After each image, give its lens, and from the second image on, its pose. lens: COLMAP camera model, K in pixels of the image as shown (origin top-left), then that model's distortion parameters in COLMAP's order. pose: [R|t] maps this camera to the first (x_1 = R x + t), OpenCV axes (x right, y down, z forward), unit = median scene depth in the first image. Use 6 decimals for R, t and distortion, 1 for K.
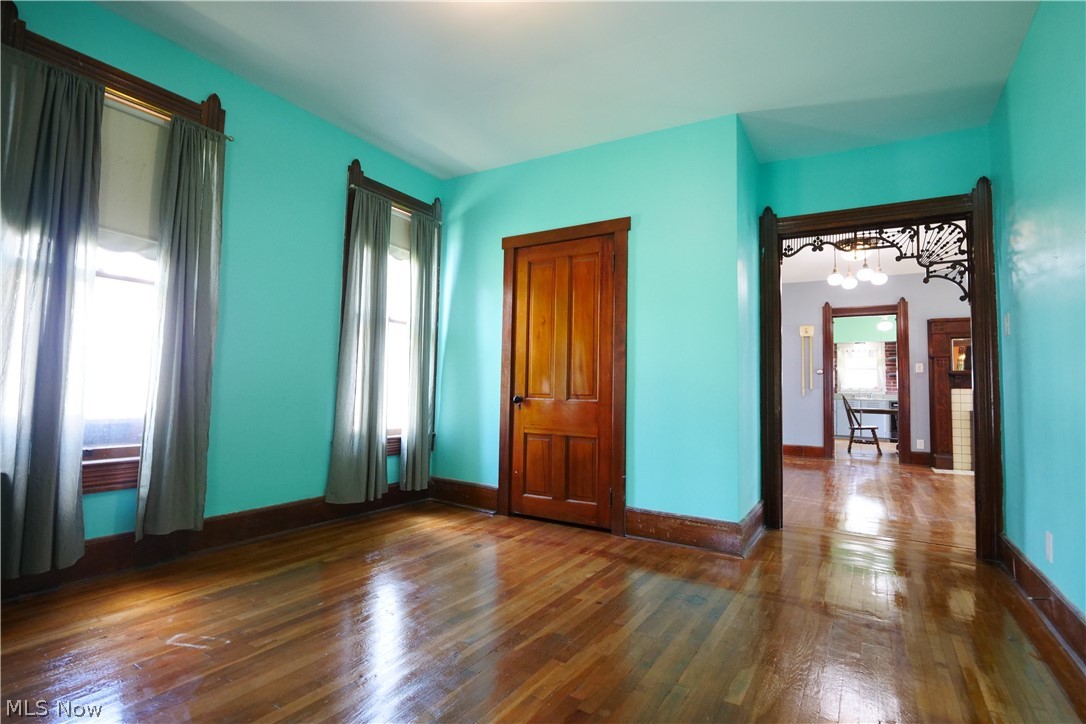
lens RADIAL K [[526.5, 0, 531.6], [0, 526.5, 354.2], [0, 0, 1]] dist [-0.011074, -0.001360]
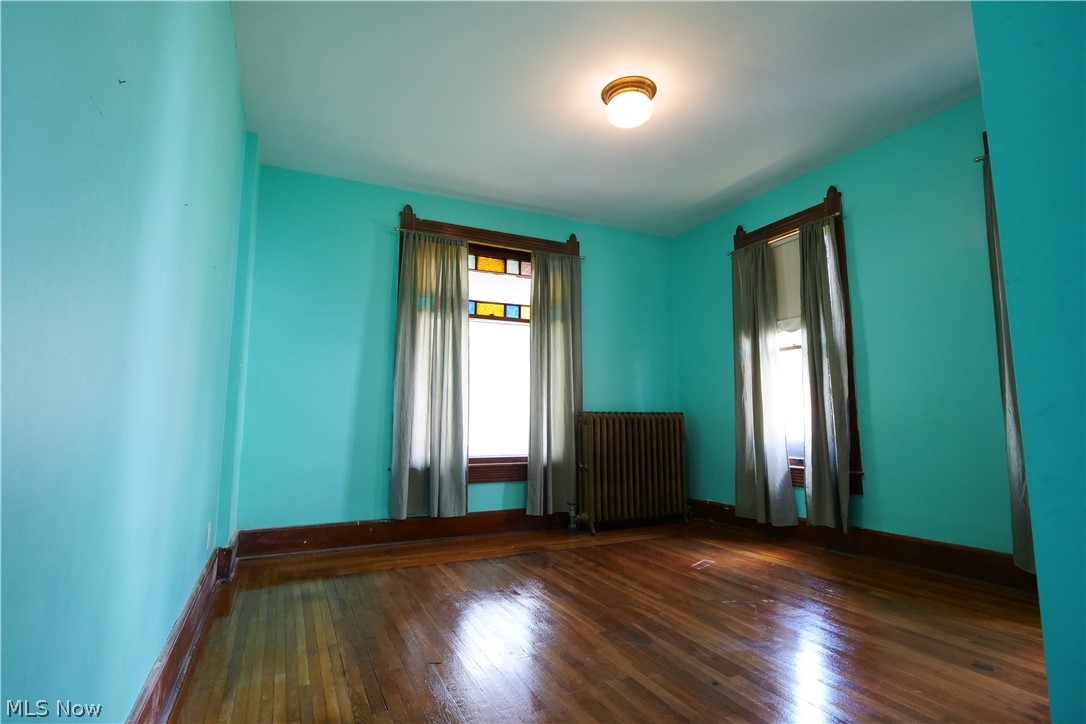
lens RADIAL K [[526.5, 0, 542.7], [0, 526.5, 353.7], [0, 0, 1]] dist [-0.011074, -0.001360]
pose [[-0.518015, -0.122412, -0.846567, 0.937342], [0.050813, 0.983555, -0.173312, 0.105222], [0.853861, -0.132795, -0.503277, 1.178288]]
